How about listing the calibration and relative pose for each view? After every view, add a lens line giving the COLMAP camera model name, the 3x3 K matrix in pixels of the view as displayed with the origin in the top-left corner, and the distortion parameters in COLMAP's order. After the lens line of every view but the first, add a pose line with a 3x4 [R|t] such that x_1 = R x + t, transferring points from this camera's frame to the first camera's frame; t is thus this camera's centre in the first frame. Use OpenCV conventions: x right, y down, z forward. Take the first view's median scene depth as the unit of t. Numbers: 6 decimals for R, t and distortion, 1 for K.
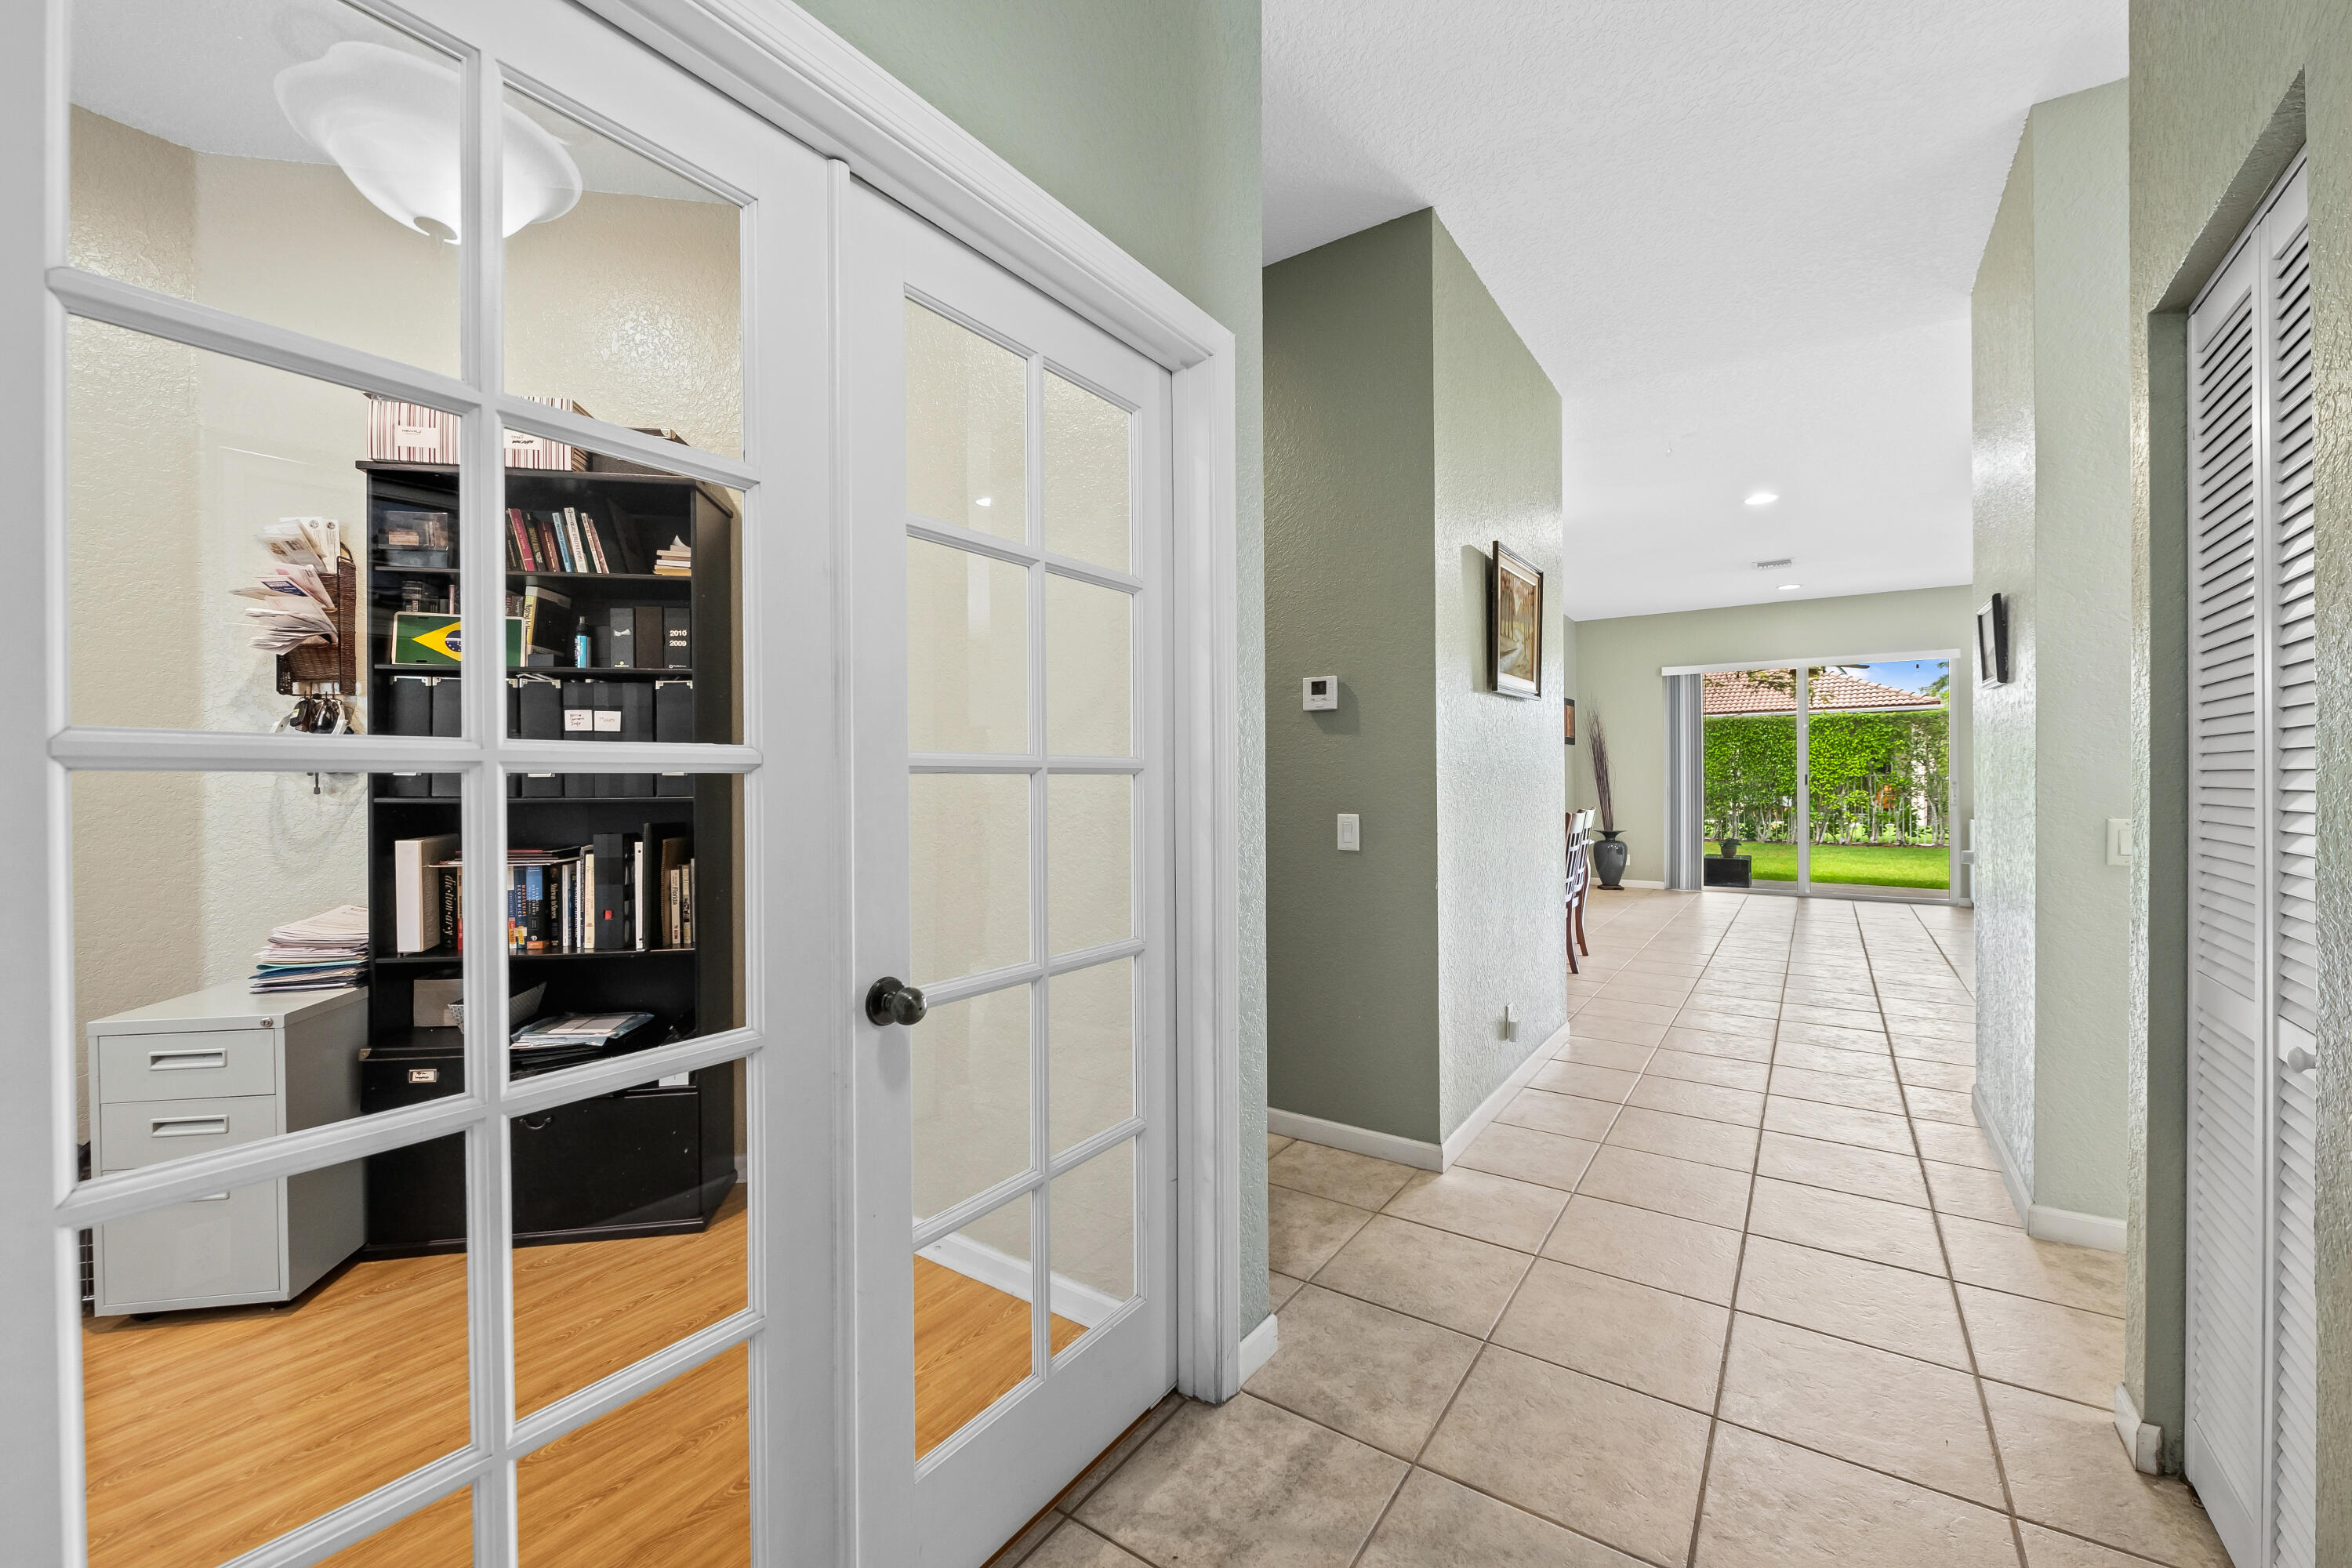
lens RADIAL K [[925.4, 0, 1183.2], [0, 925.4, 784.4], [0, 0, 1]] dist [0.000562, -0.003083]
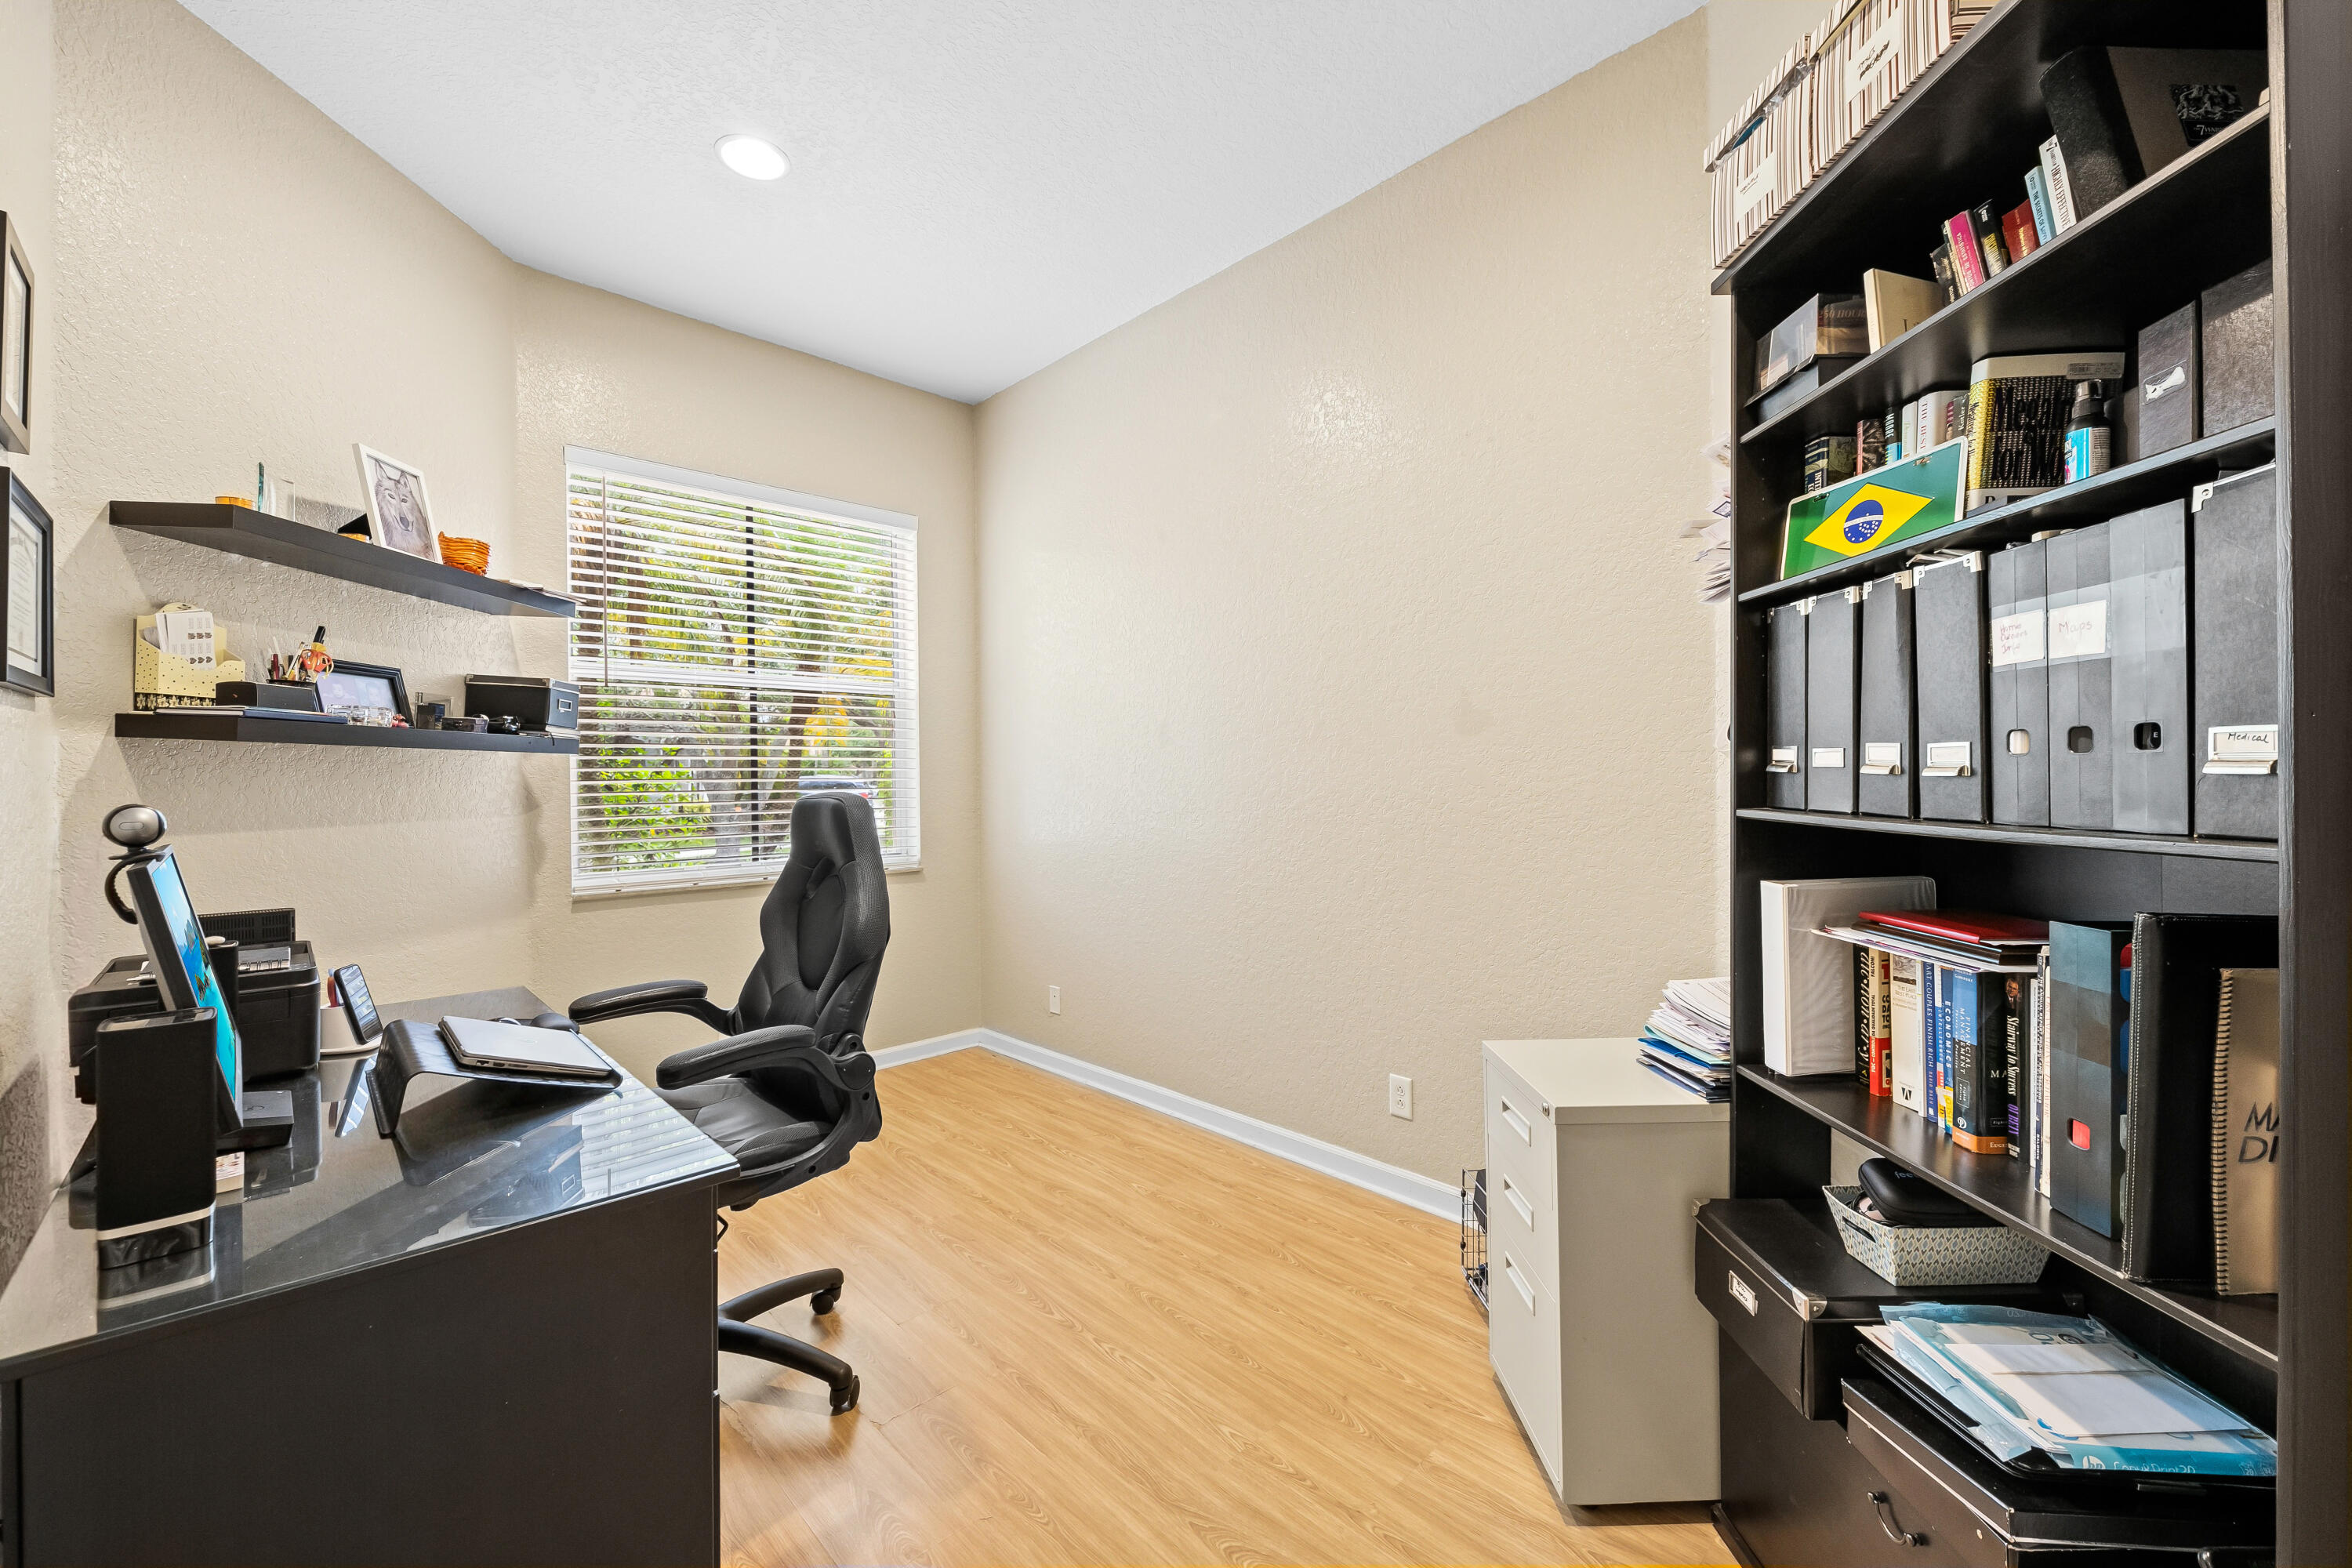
lens RADIAL K [[925.4, 0, 1181.9], [0, 925.4, 784.0], [0, 0, 1]] dist [0.000562, -0.003083]
pose [[-0.194061, 0.014574, -0.980881, -0.177994], [0.000615, 0.999891, 0.014735, -0.011049], [0.980989, 0.002257, -0.194049, 0.720322]]
